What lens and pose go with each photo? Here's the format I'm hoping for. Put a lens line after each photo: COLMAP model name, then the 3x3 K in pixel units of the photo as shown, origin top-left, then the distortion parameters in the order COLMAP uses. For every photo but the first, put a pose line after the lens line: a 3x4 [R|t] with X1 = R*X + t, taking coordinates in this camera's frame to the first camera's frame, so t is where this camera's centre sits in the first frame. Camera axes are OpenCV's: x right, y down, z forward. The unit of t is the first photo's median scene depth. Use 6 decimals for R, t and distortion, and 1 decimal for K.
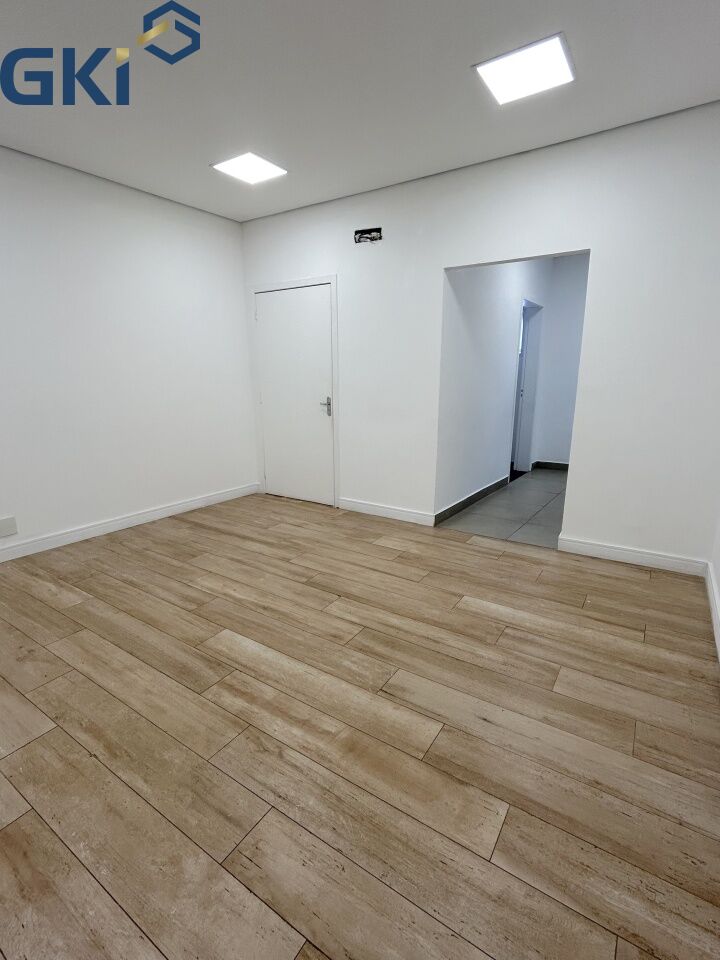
lens RADIAL K [[463.8, 0, 361.3], [0, 463.8, 475.2], [0, 0, 1]] dist [-0.001099, 0.004311]
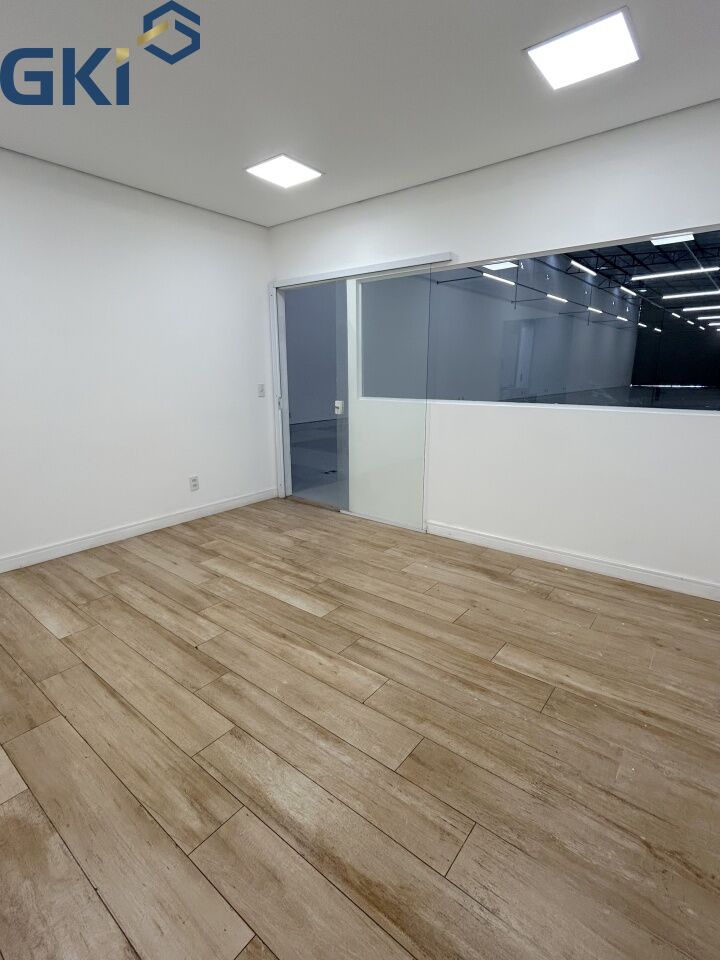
lens RADIAL K [[463.8, 0, 354.7], [0, 463.8, 487.2], [0, 0, 1]] dist [-0.001099, 0.004311]
pose [[-0.995159, -0.014733, 0.097164, -0.446812], [0.030733, 0.892454, 0.450090, -0.403576], [-0.093346, 0.450898, -0.887681, 1.723695]]
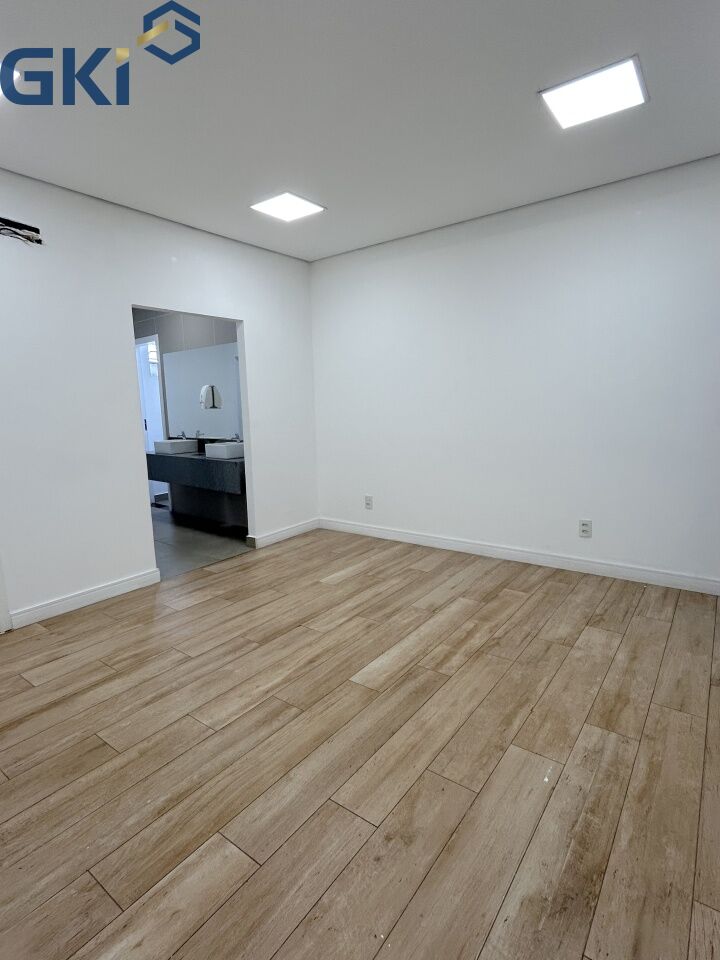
lens RADIAL K [[488.9, 0, 365.3], [0, 488.9, 479.1], [0, 0, 1]] dist [-0.002845, 0.006096]
pose [[0.052046, -0.152403, 0.986947, -1.141025], [0.245710, 0.959860, 0.135263, -0.173465], [-0.967945, 0.235463, 0.087404, 0.745428]]
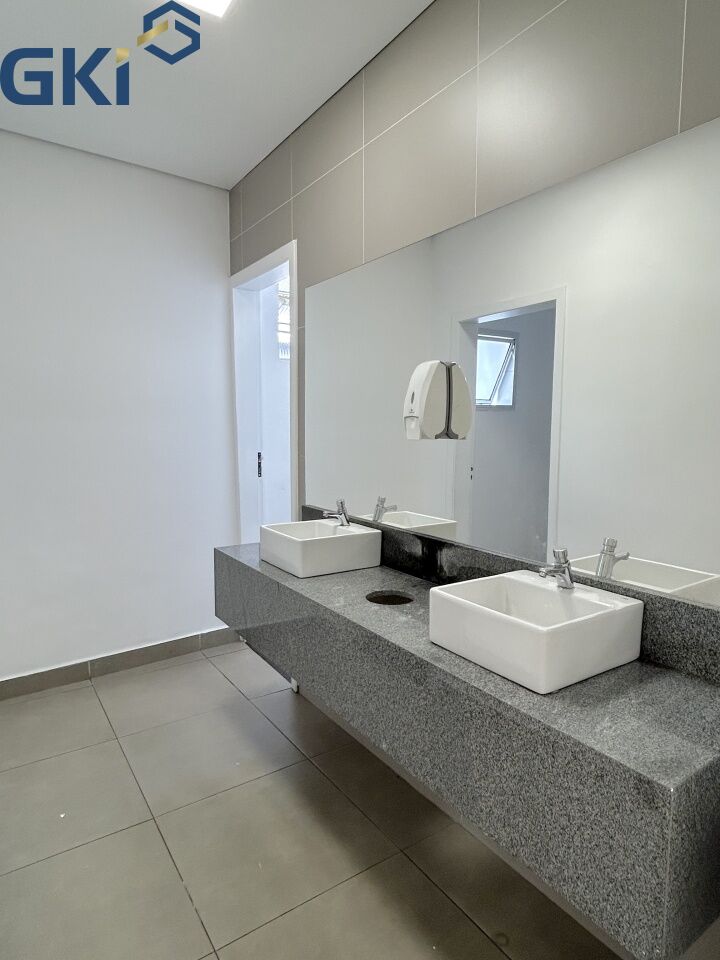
lens RADIAL K [[572.0, 0, 356.5], [0, 572.0, 481.6], [0, 0, 1]] dist [-0.003686, 0.000496]
pose [[0.350148, -0.093842, 0.931982, 0.260138], [0.206739, 0.978175, 0.020821, -0.331556], [-0.913595, 0.185386, 0.361907, 1.359264]]
